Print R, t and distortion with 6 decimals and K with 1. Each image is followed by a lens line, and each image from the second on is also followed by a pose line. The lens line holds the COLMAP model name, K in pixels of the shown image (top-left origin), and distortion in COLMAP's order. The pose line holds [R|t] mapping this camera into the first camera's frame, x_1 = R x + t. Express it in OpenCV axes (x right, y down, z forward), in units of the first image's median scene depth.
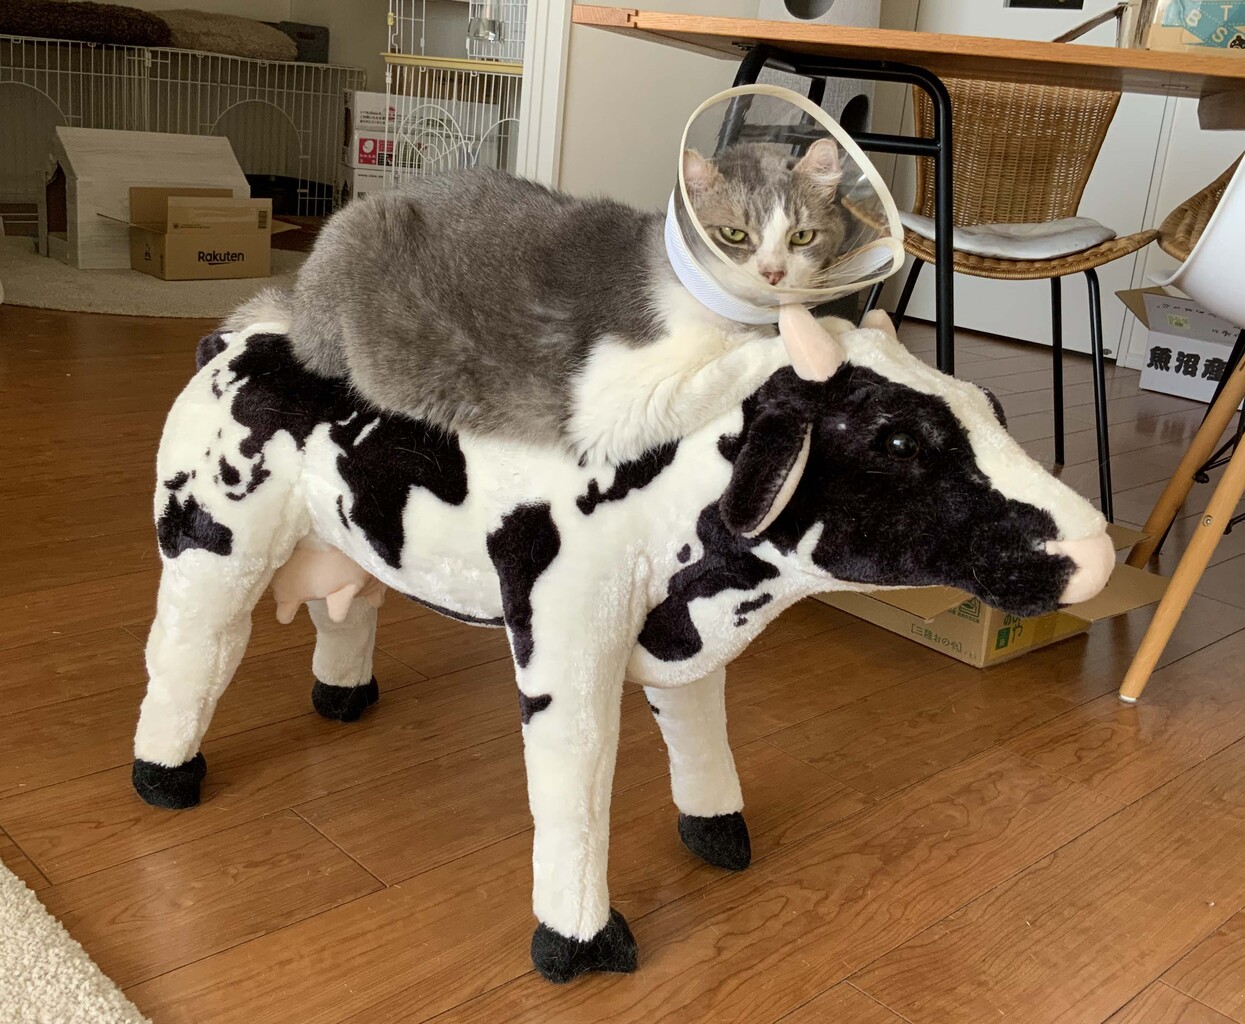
lens RADIAL K [[1378.0, 0, 623.1], [0, 1378.0, 484.4], [0, 0, 1]] dist [0.135627, -0.302463]
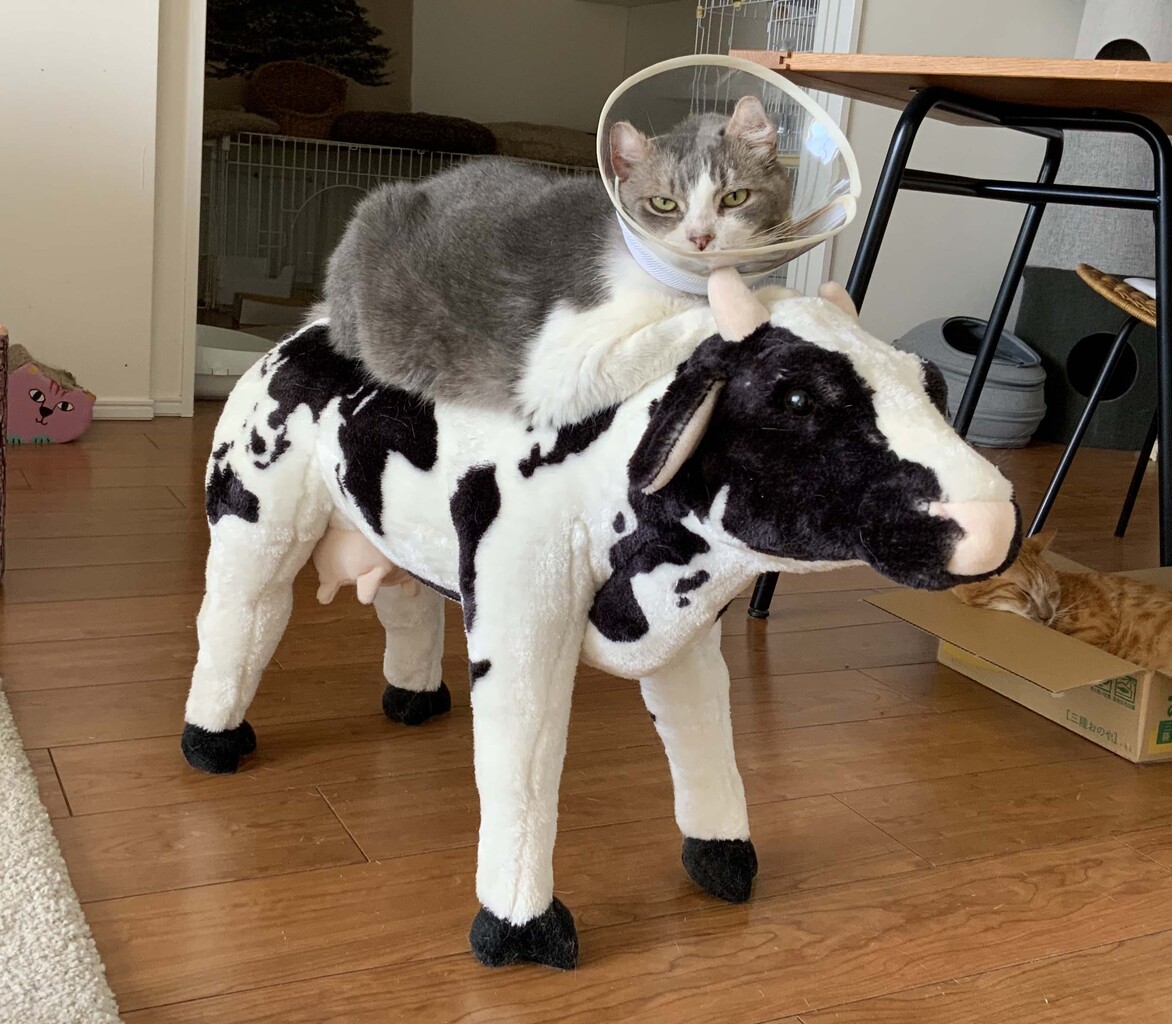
lens RADIAL K [[1451.9, 0, 583.0], [0, 1451.9, 470.1], [0, 0, 1]] dist [0.122878, -0.274738]
pose [[0.957625, 0.046741, -0.284201, 0.277192], [-0.077151, 0.992313, -0.096762, 0.102195], [0.277494, 0.114588, 0.953869, 0.000110]]
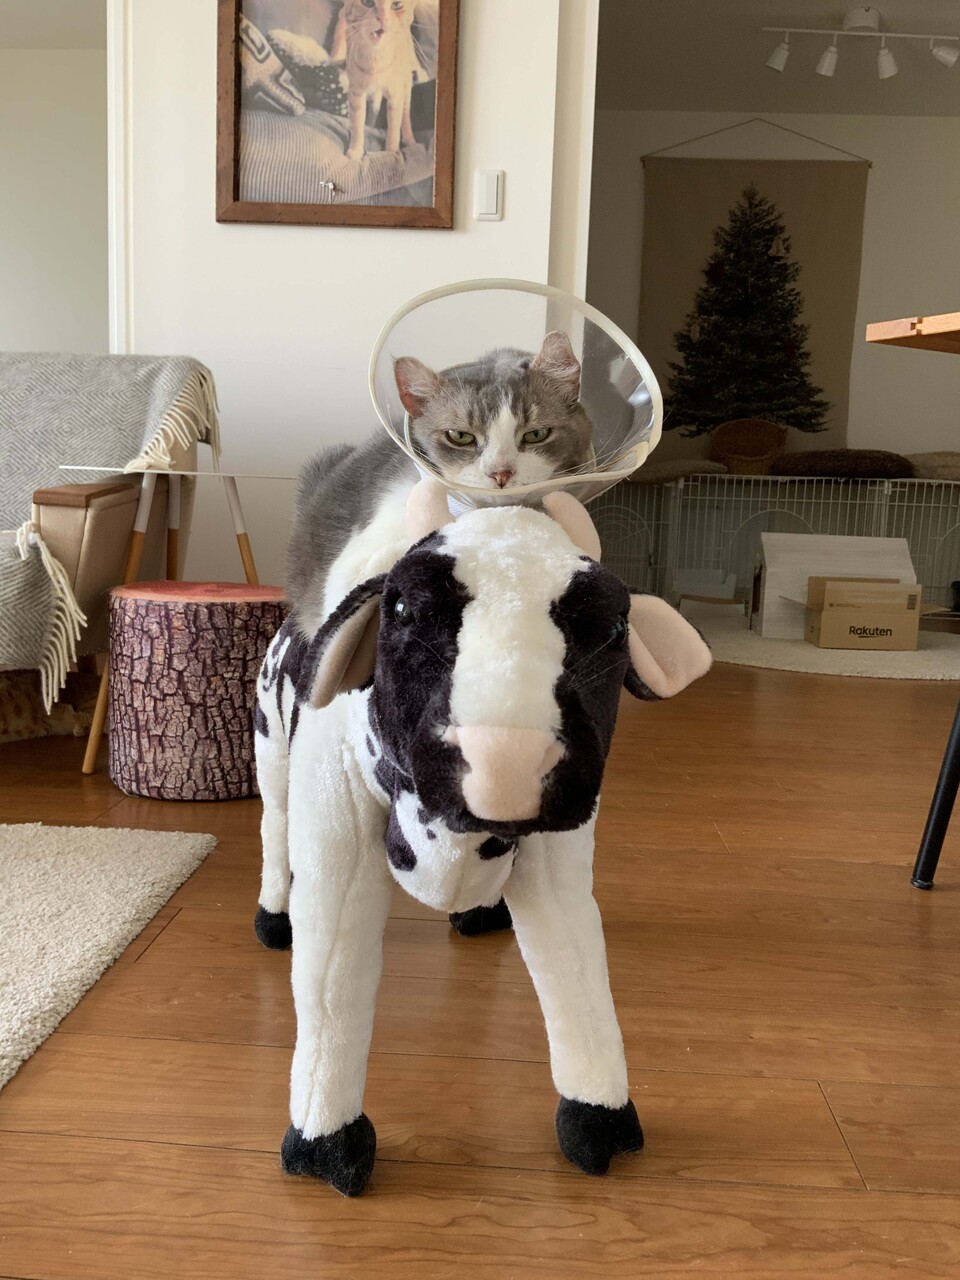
lens RADIAL K [[1075.5, 0, 478.5], [0, 1075.5, 637.1], [0, 0, 1]] dist [0.096951, -0.142654]
pose [[0.678769, 0.029316, -0.733766, 0.586120], [-0.173659, 0.977270, -0.121598, 0.048177], [0.713523, 0.209962, 0.668432, 0.464199]]
